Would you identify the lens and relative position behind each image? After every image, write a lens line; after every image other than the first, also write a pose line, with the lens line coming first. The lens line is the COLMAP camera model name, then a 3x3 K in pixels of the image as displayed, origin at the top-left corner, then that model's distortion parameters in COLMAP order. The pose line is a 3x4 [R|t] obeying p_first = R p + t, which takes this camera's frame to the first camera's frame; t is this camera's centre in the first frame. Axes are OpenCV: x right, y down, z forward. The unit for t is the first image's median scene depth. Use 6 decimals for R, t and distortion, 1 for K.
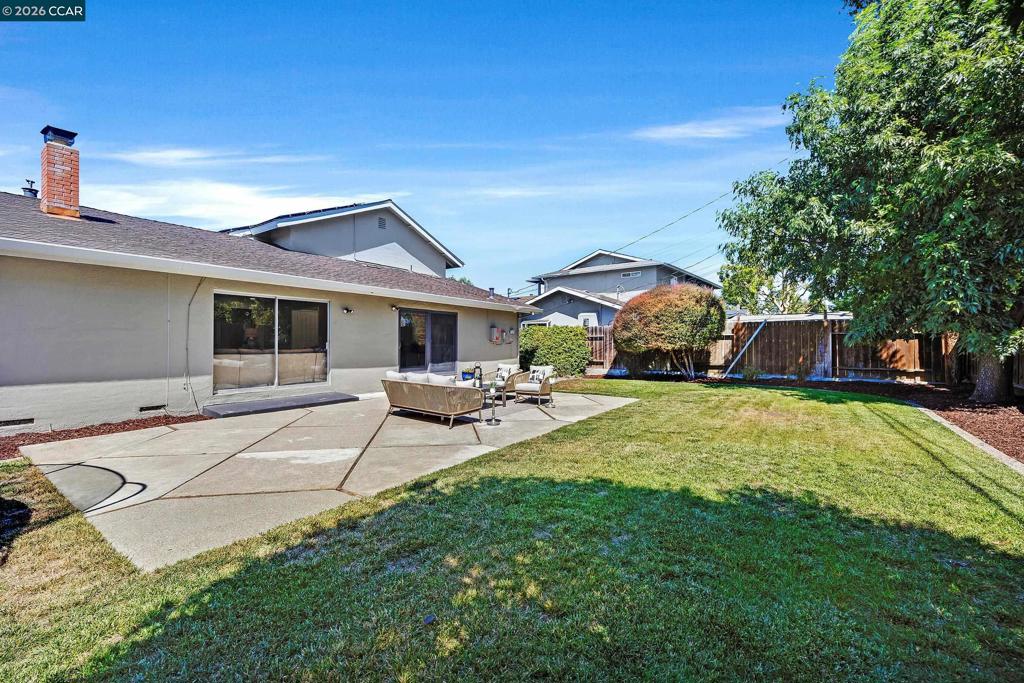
lens RADIAL K [[390.5, 0, 512.0], [0, 390.5, 341.5], [0, 0, 1]] dist [-0.001487, 0.000056]
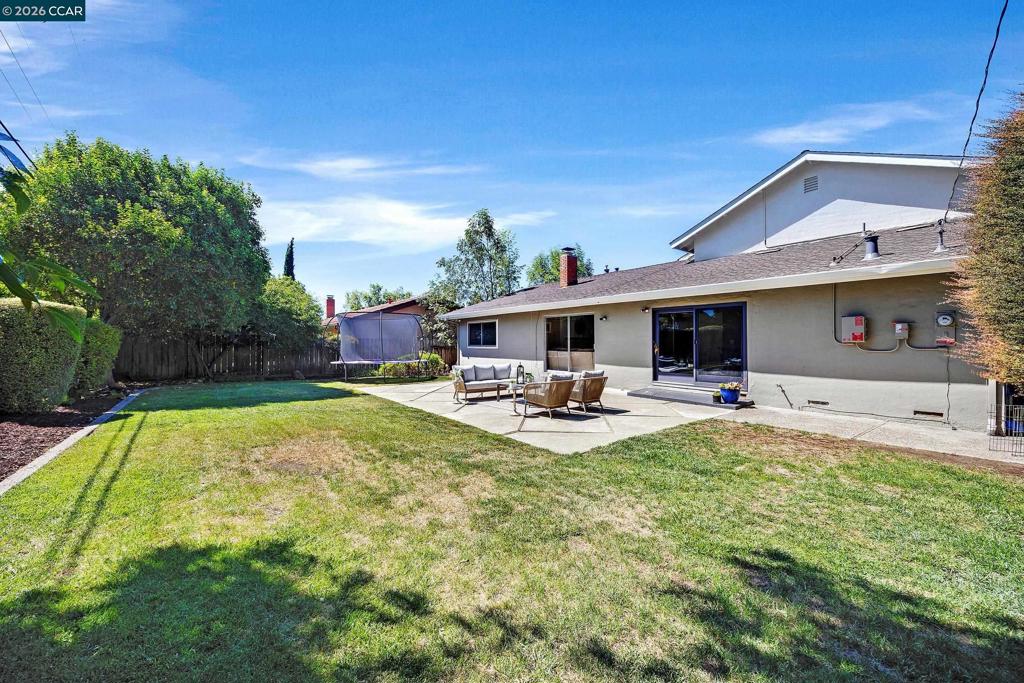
lens RADIAL K [[396.0, 0, 520.6], [0, 396.0, 347.0], [0, 0, 1]] dist [0.000611, -0.000016]
pose [[-0.205730, 0.000995, -0.978608, 0.883318], [0.008440, 0.999964, -0.000757, 0.012919], [0.978572, -0.008415, -0.205731, 0.994068]]
